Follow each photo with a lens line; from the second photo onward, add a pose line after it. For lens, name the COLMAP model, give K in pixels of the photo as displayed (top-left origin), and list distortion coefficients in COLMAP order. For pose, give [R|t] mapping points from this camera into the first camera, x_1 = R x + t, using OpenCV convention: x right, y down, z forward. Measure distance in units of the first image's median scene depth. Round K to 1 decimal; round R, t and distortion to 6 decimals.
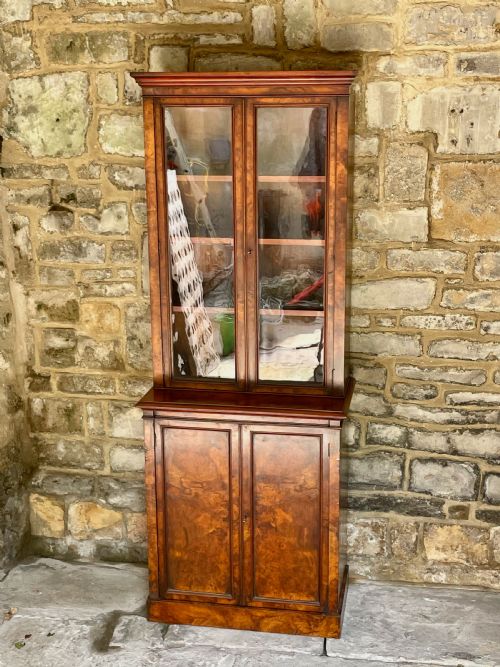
lens RADIAL K [[966.4, 0, 249.3], [0, 966.4, 331.8], [0, 0, 1]] dist [0.144767, -0.345664]
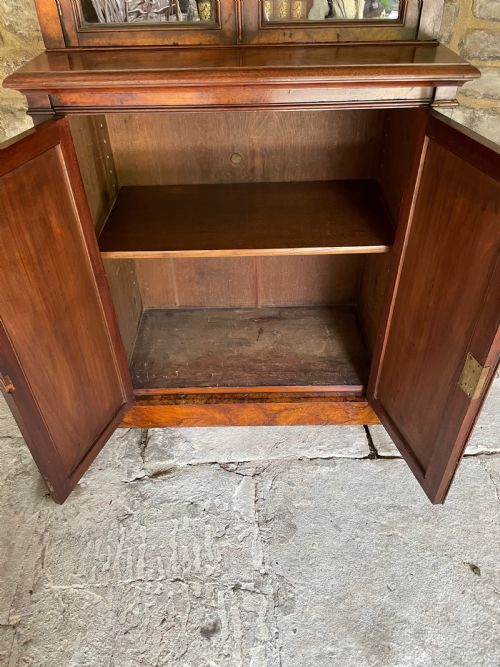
lens RADIAL K [[506.4, 0, 251.4], [0, 506.4, 331.8], [0, 0, 1]] dist [0.084243, -0.117659]
pose [[0.983750, -0.122800, 0.130980, -0.046601], [0.055039, 0.900660, 0.431025, 0.077230], [-0.170898, -0.416812, 0.892783, 0.669009]]
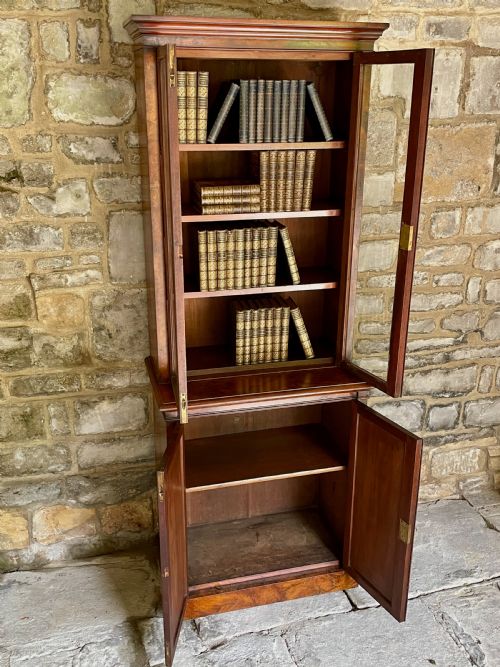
lens RADIAL K [[669.3, 0, 250.6], [0, 669.3, 331.5], [0, 0, 1]] dist [0.098759, -0.147454]
pose [[0.905876, -0.131602, 0.402579, -0.259985], [0.090984, 0.988777, 0.118499, -0.056136], [-0.413656, -0.070717, 0.907683, 0.378058]]
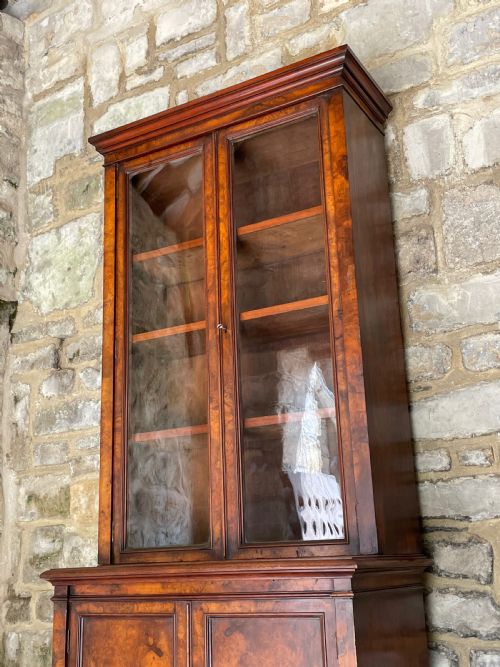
lens RADIAL K [[796.6, 0, 250.0], [0, 796.6, 331.1], [0, 0, 1]] dist [0.109002, -0.194649]
pose [[0.940828, -0.116860, -0.318098, 0.175317], [-0.058108, 0.869131, -0.491156, 0.171551], [0.333866, 0.480577, 0.810913, 0.511596]]
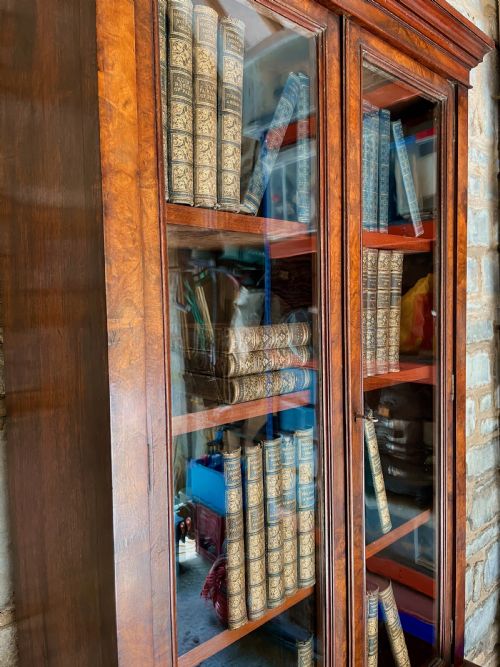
lens RADIAL K [[510.2, 0, 249.0], [0, 510.2, 330.6], [0, 0, 1]] dist [0.052259, -0.081052]
pose [[0.592801, -0.047355, 0.803955, -0.172196], [0.212691, 0.972033, -0.099574, -0.096205], [-0.776756, 0.230022, 0.586294, 0.826978]]
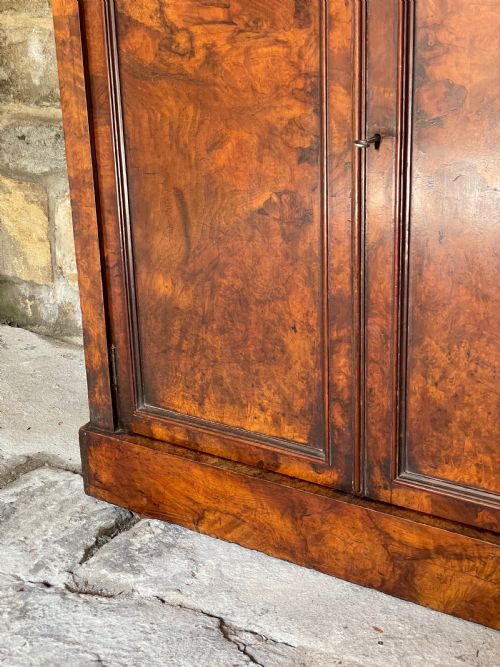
lens RADIAL K [[1004.8, 0, 248.8], [0, 1004.8, 330.3], [0, 0, 1]] dist [0.124904, -0.363145]
pose [[0.916431, 0.107552, -0.385469, 0.064820], [-0.073489, 0.992058, 0.102084, 0.201855], [0.393387, -0.065225, 0.917056, 0.709558]]
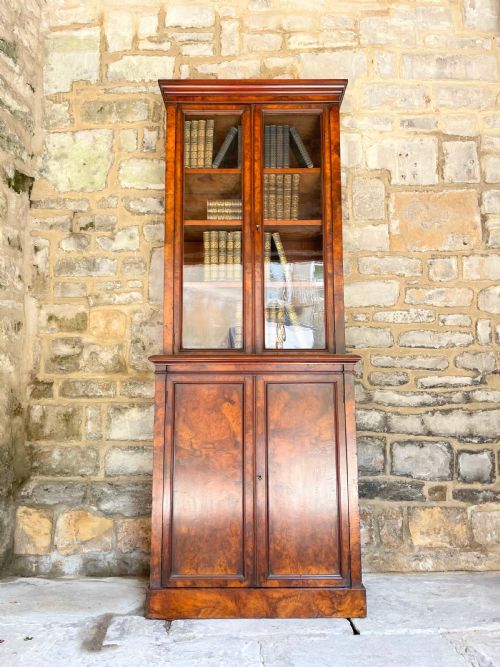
lens RADIAL K [[506.4, 0, 251.4], [0, 506.4, 331.8], [0, 0, 1]] dist [0.084243, -0.117659]
pose [[0.983863, 0.029326, 0.176502, -0.098407], [0.039835, 0.925813, -0.375877, 0.231655], [-0.174431, 0.376842, 0.909705, 0.462212]]
